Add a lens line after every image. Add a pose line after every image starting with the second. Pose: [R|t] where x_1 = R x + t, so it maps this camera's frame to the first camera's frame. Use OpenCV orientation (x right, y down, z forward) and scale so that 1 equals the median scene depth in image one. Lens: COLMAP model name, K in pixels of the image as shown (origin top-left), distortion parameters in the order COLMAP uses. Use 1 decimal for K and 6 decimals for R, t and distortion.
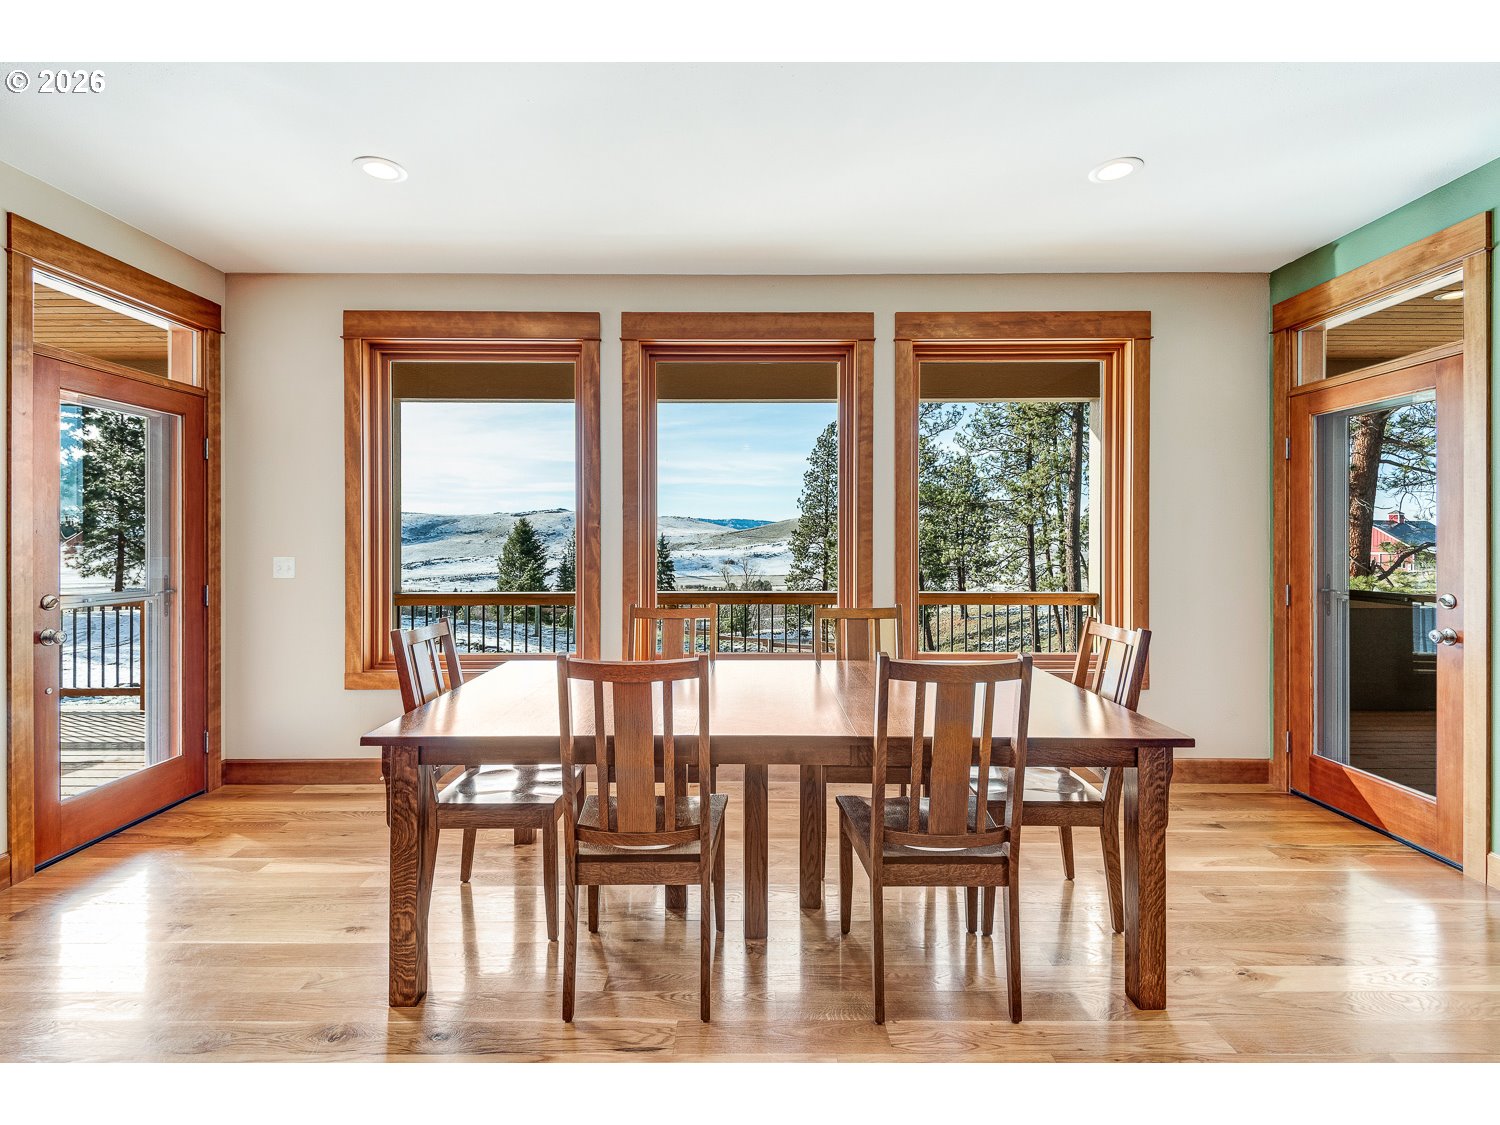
lens RADIAL K [[722.7, 0, 750.5], [0, 722.7, 549.4], [0, 0, 1]] dist [0.015862, -0.001783]
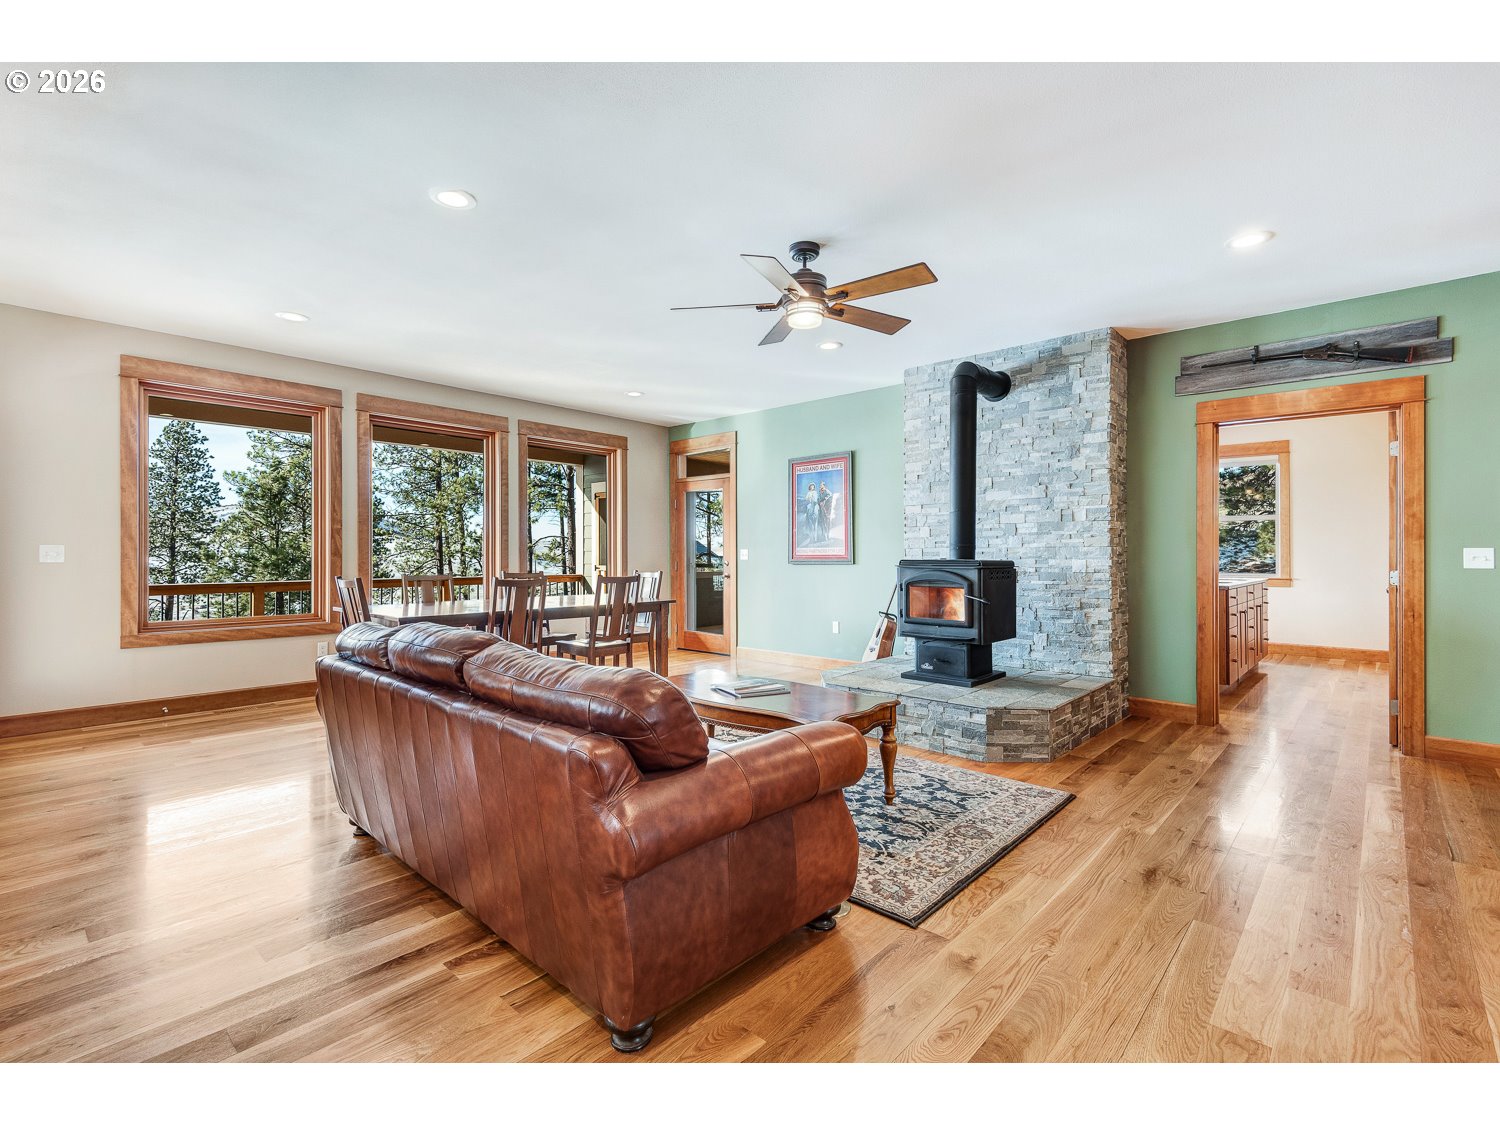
lens RADIAL K [[684.1, 0, 755.1], [0, 684.1, 556.6], [0, 0, 1]] dist [0.025080, -0.000410]
pose [[0.667468, -0.000464, 0.744638, -0.722180], [0.003282, 0.999992, -0.002320, 0.036418], [-0.744631, 0.003992, 0.667464, -0.650988]]
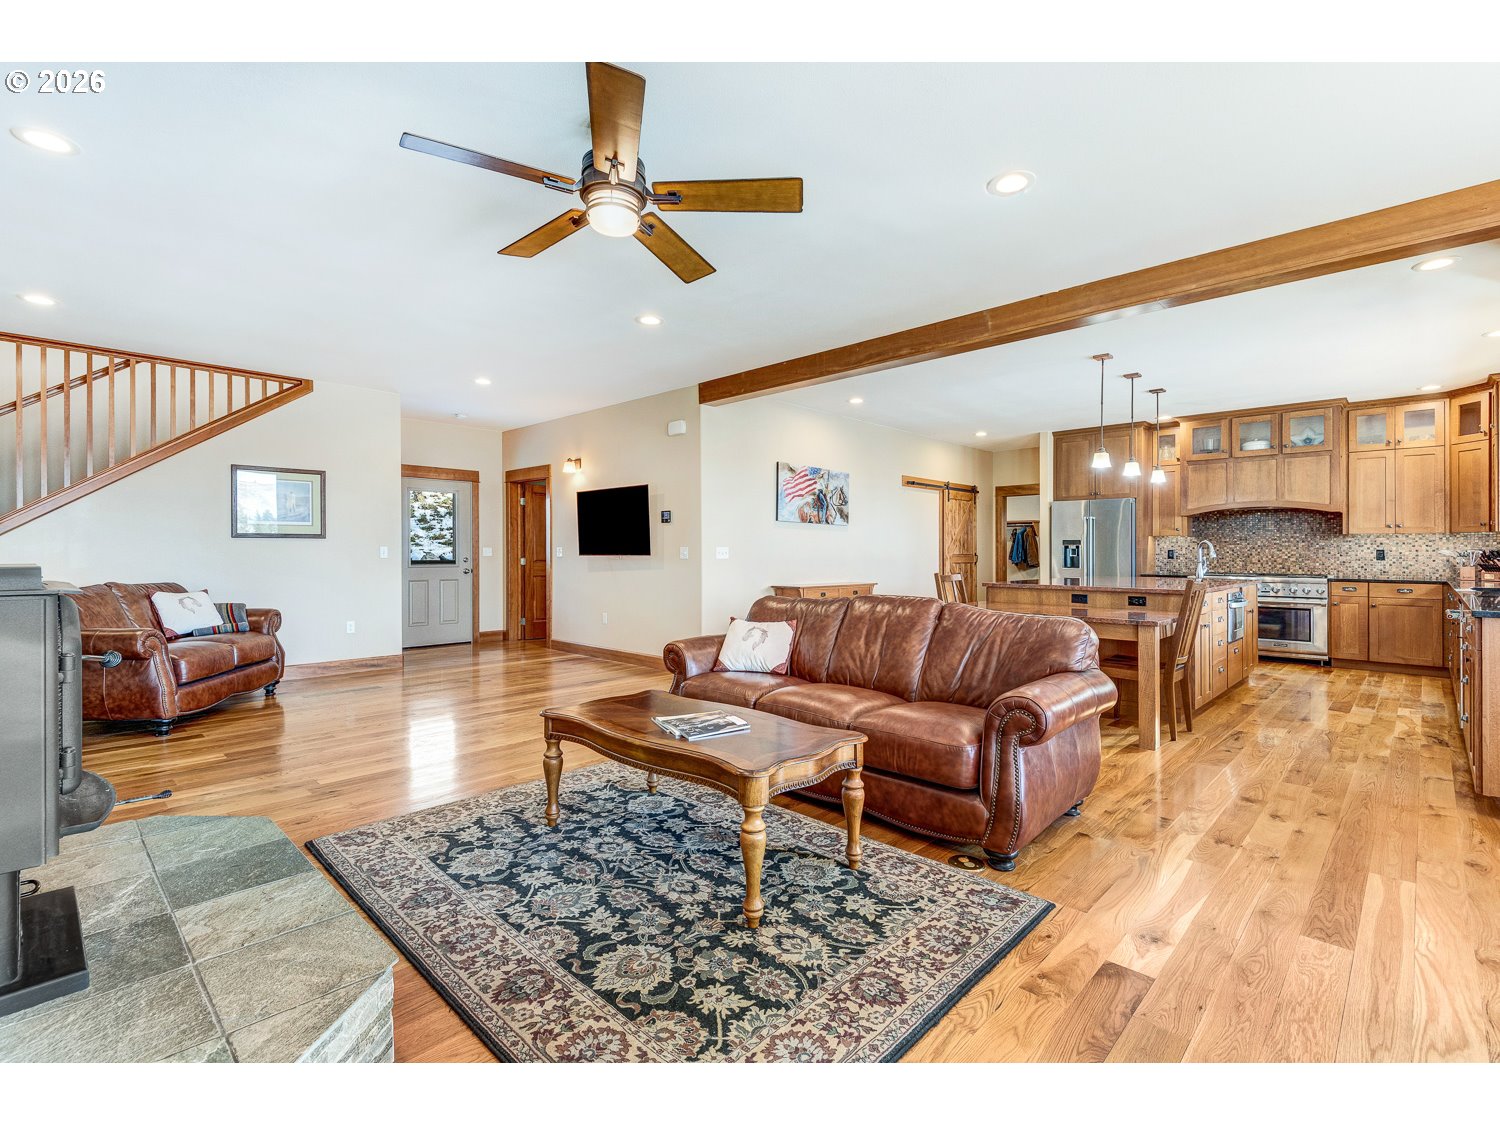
lens RADIAL K [[684.1, 0, 748.2], [0, 684.1, 553.1], [0, 0, 1]] dist [0.025080, -0.000410]
pose [[-0.701675, 0.000539, -0.712497, 0.381628], [-0.010620, 0.999881, 0.011215, 0.023365], [0.712418, 0.015436, -0.701586, 0.453844]]
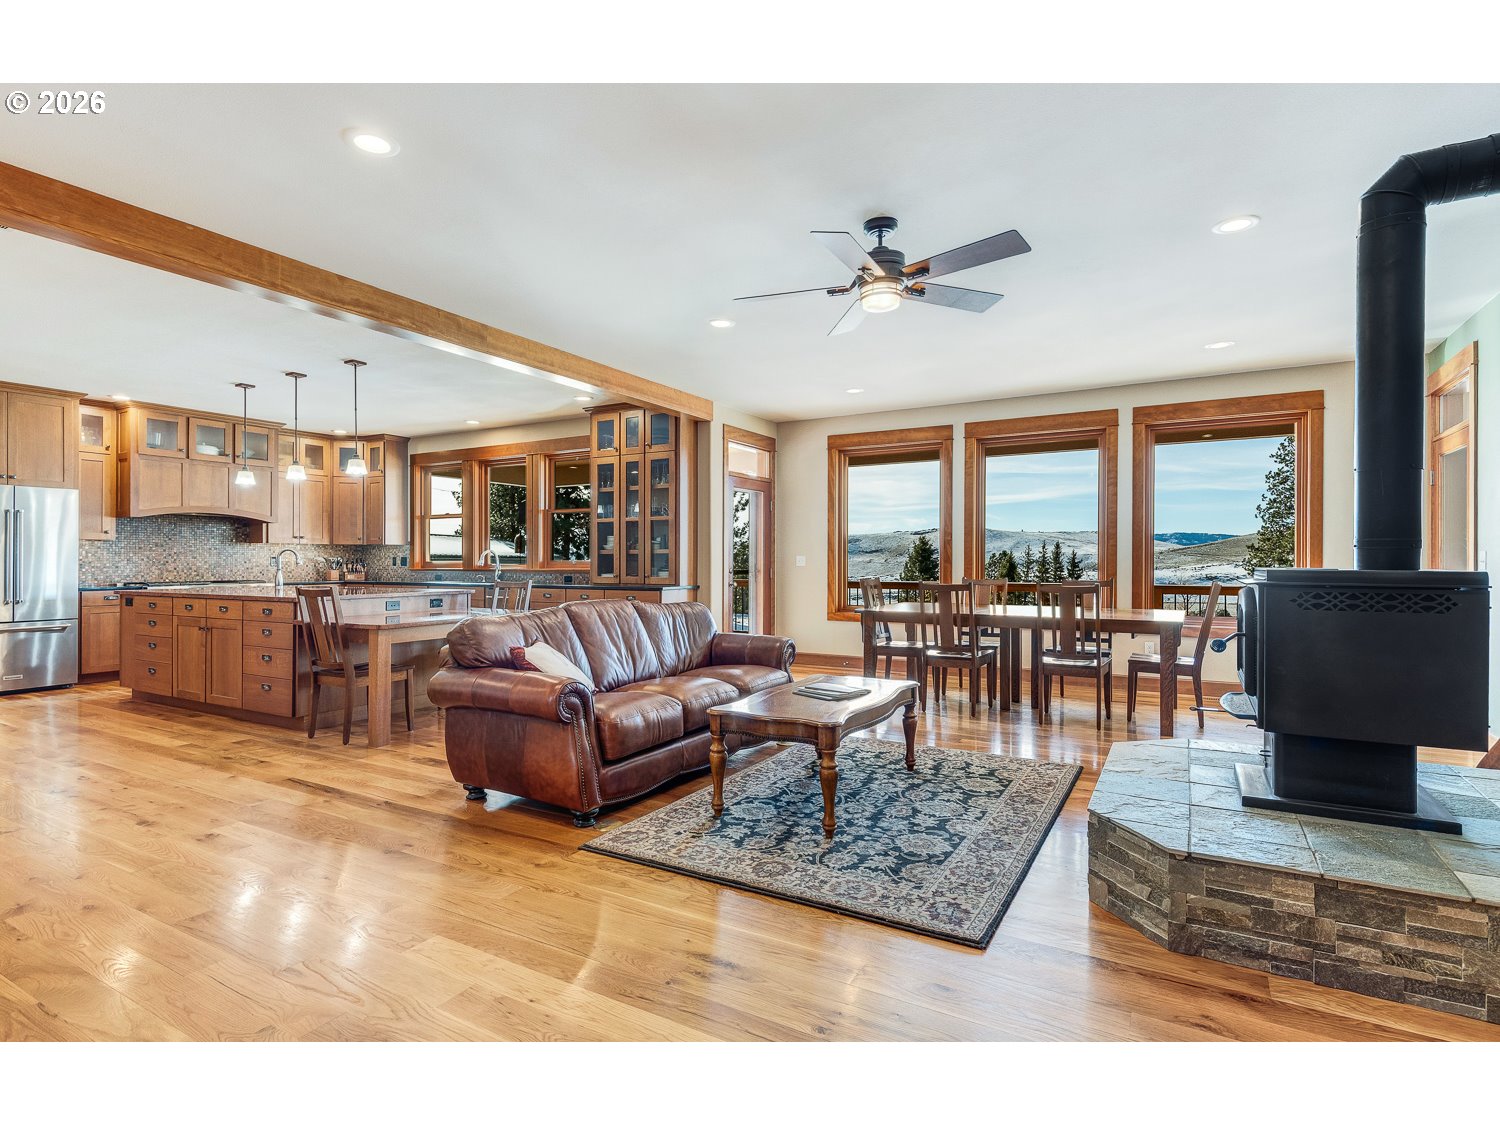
lens RADIAL K [[776.4, 0, 739.1], [0, 776.4, 559.5], [0, 0, 1]] dist [0.012417, -0.000931]
pose [[0.859125, -0.001536, -0.511764, 0.339477], [-0.004974, 0.999923, -0.011352, 0.044627], [0.511742, 0.012298, 0.859051, -0.986823]]
